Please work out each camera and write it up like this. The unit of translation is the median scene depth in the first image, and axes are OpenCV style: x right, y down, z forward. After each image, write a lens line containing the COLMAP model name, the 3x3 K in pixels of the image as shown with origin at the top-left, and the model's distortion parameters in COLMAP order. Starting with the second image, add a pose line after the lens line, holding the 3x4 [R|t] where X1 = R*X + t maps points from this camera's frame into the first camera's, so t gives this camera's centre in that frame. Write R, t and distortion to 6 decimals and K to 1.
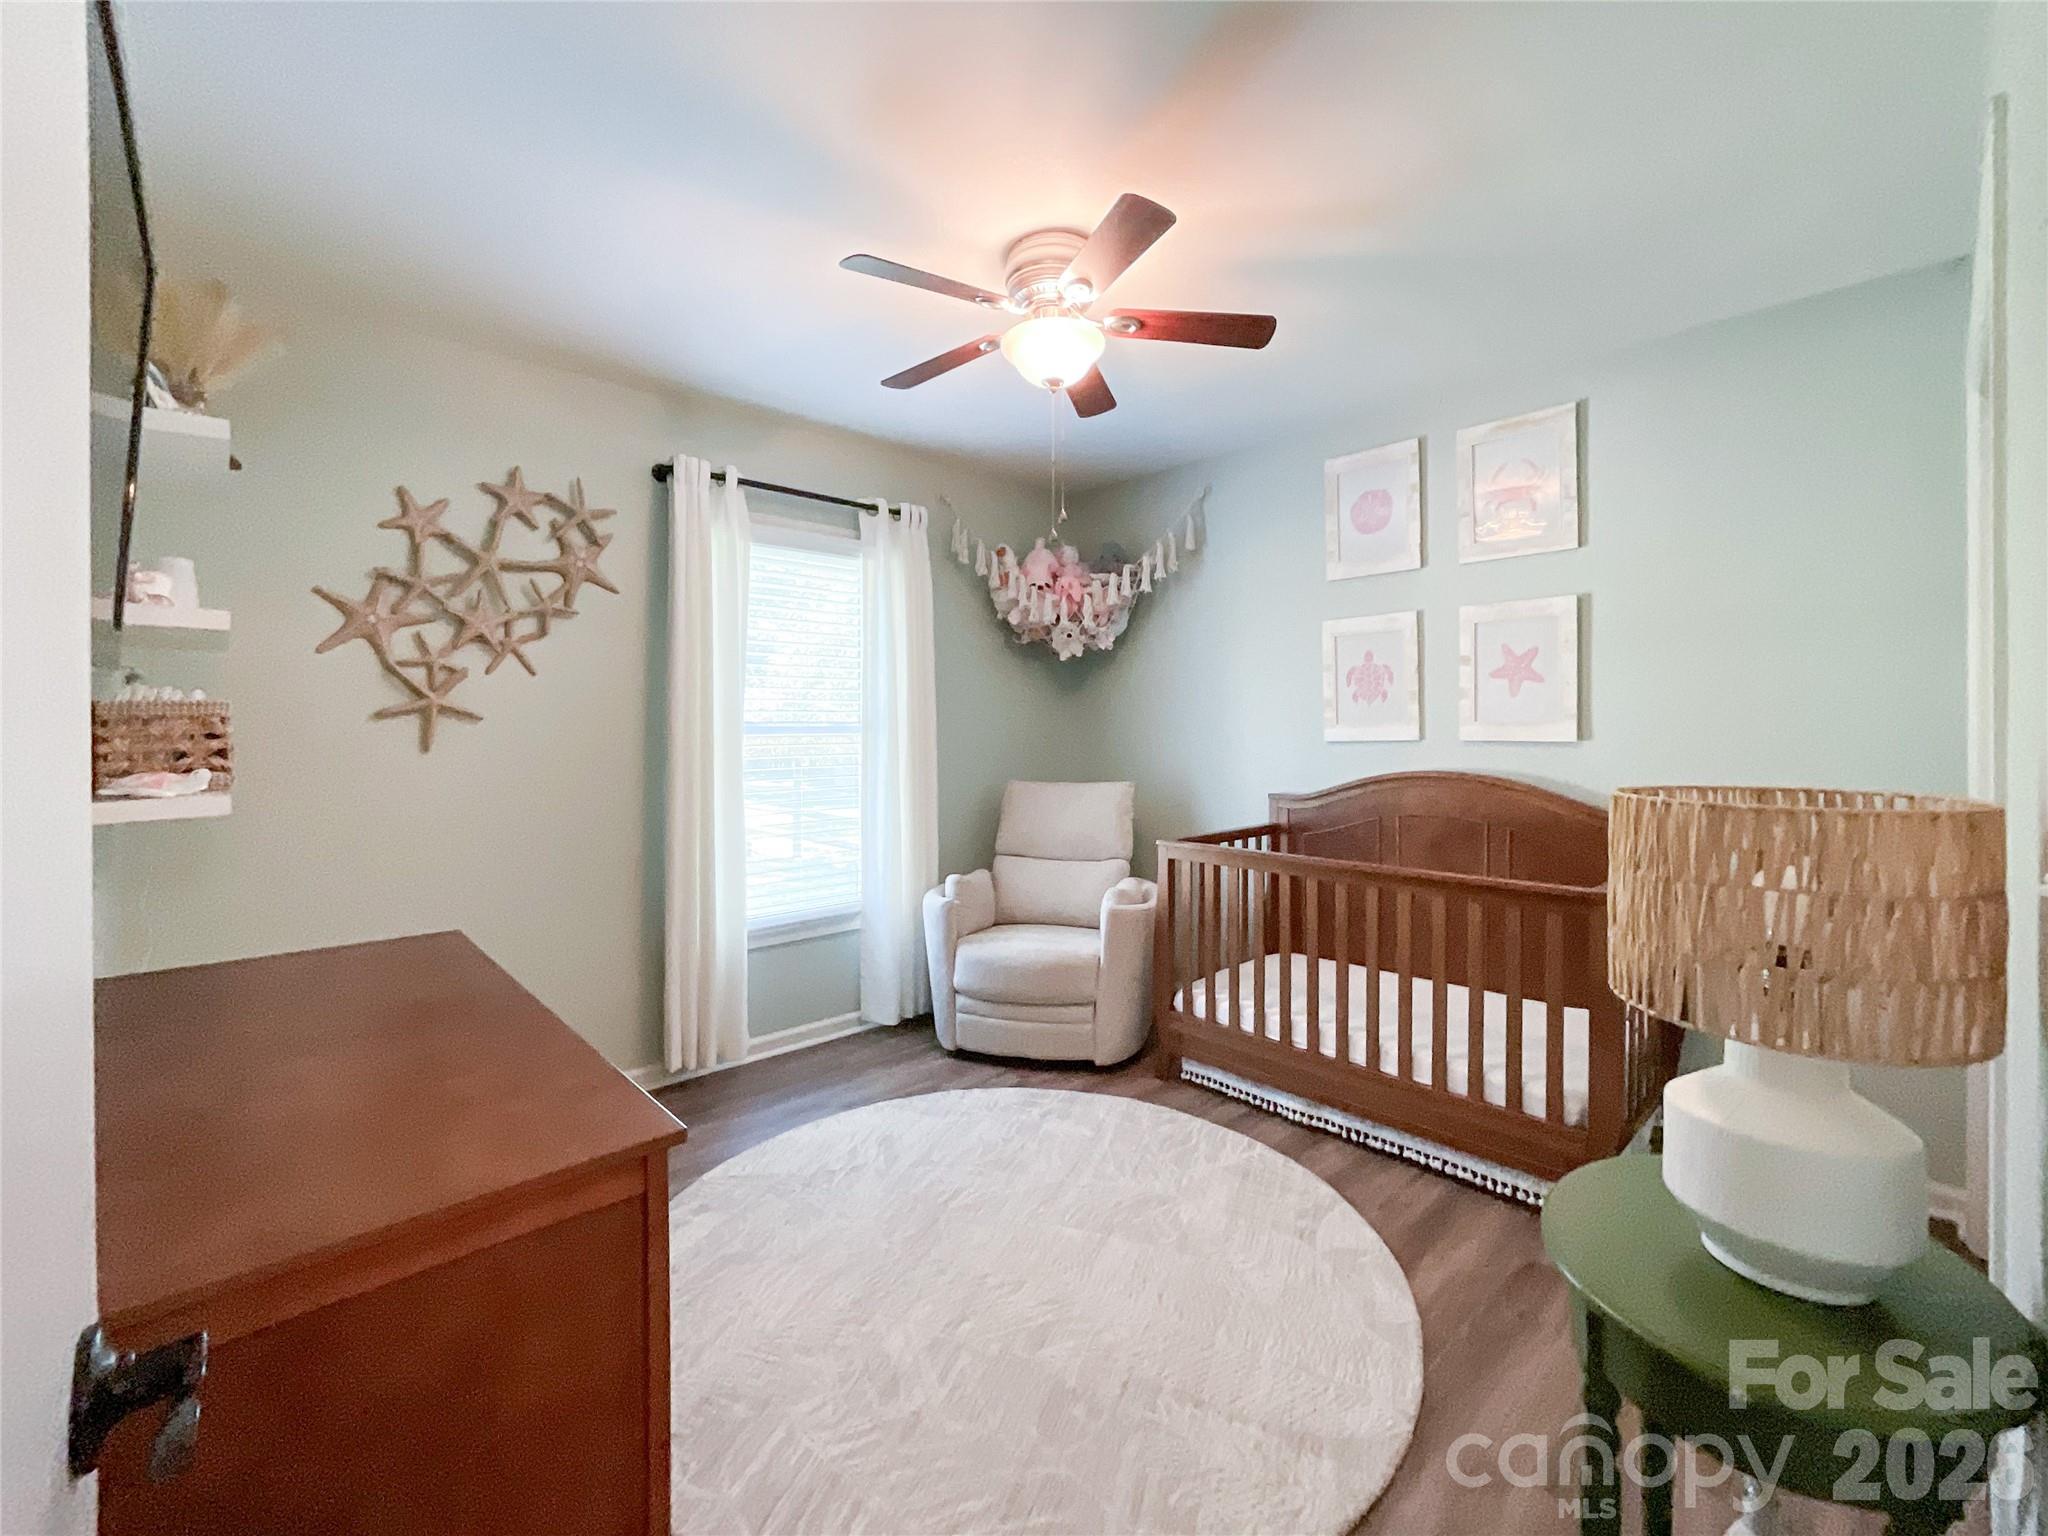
lens RADIAL K [[853.8, 0, 1032.9], [0, 853.8, 735.9], [0, 0, 1]] dist [-0.020634, 0.000074]
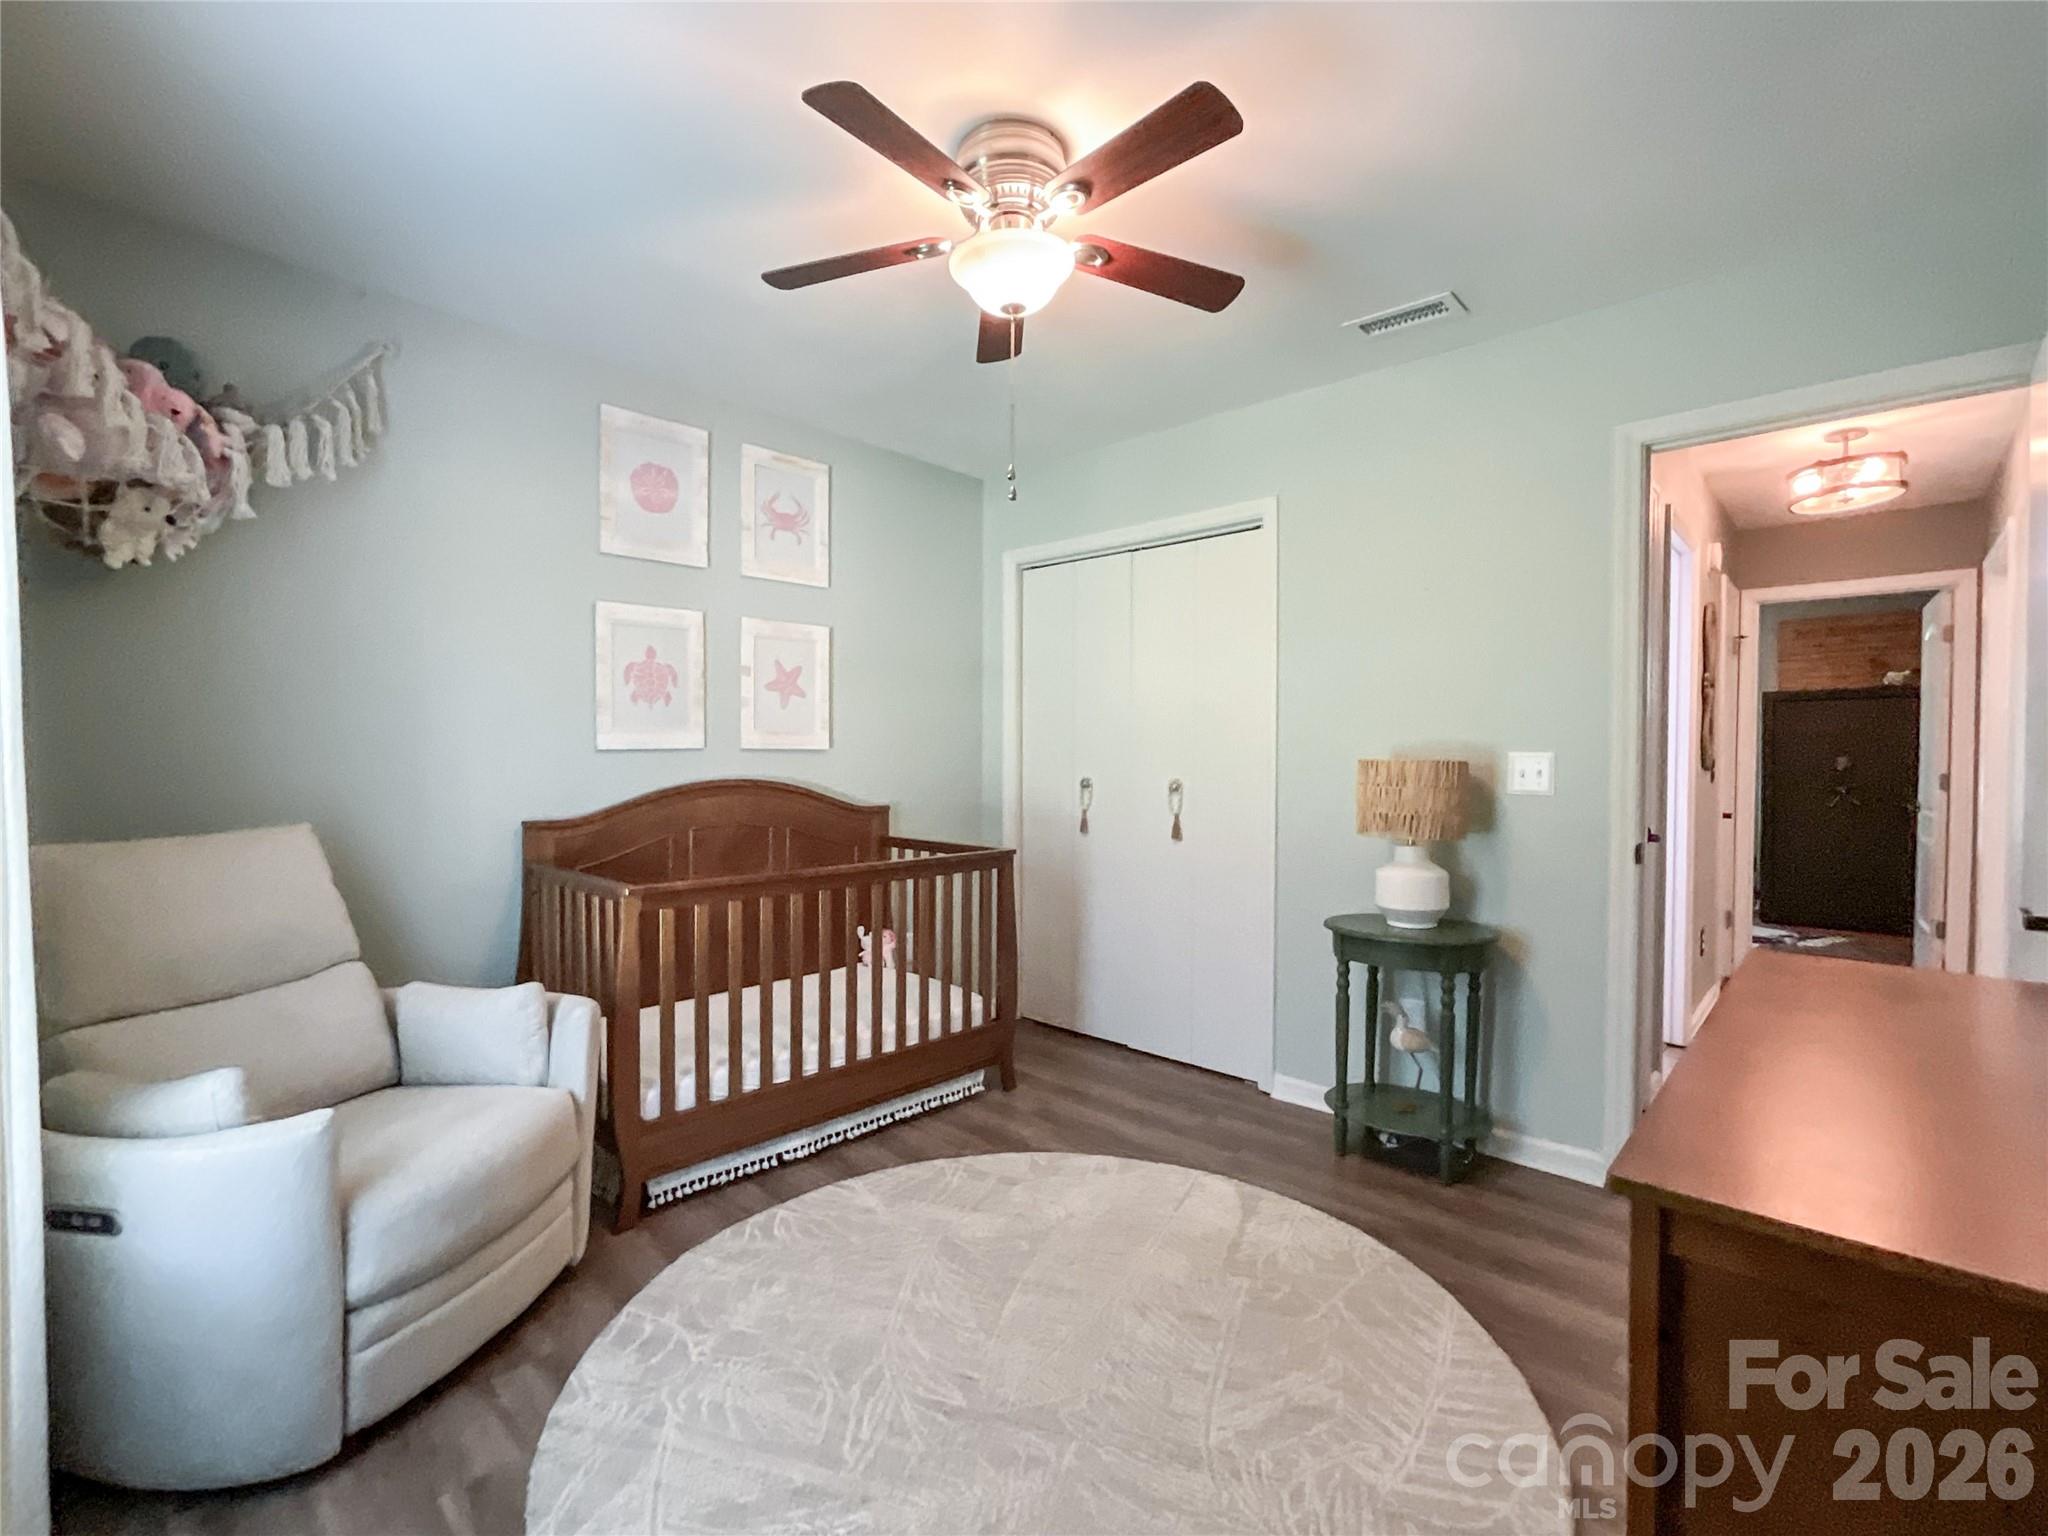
lens RADIAL K [[917.8, 0, 1024.0], [0, 917.8, 768.0], [0, 0, 1]] dist [-0.000506, 0.000155]
pose [[-0.050806, -0.011357, 0.998644, -0.655746], [0.004261, 0.999924, 0.011589, 0.018903], [-0.998699, 0.004844, -0.050753, 0.763070]]
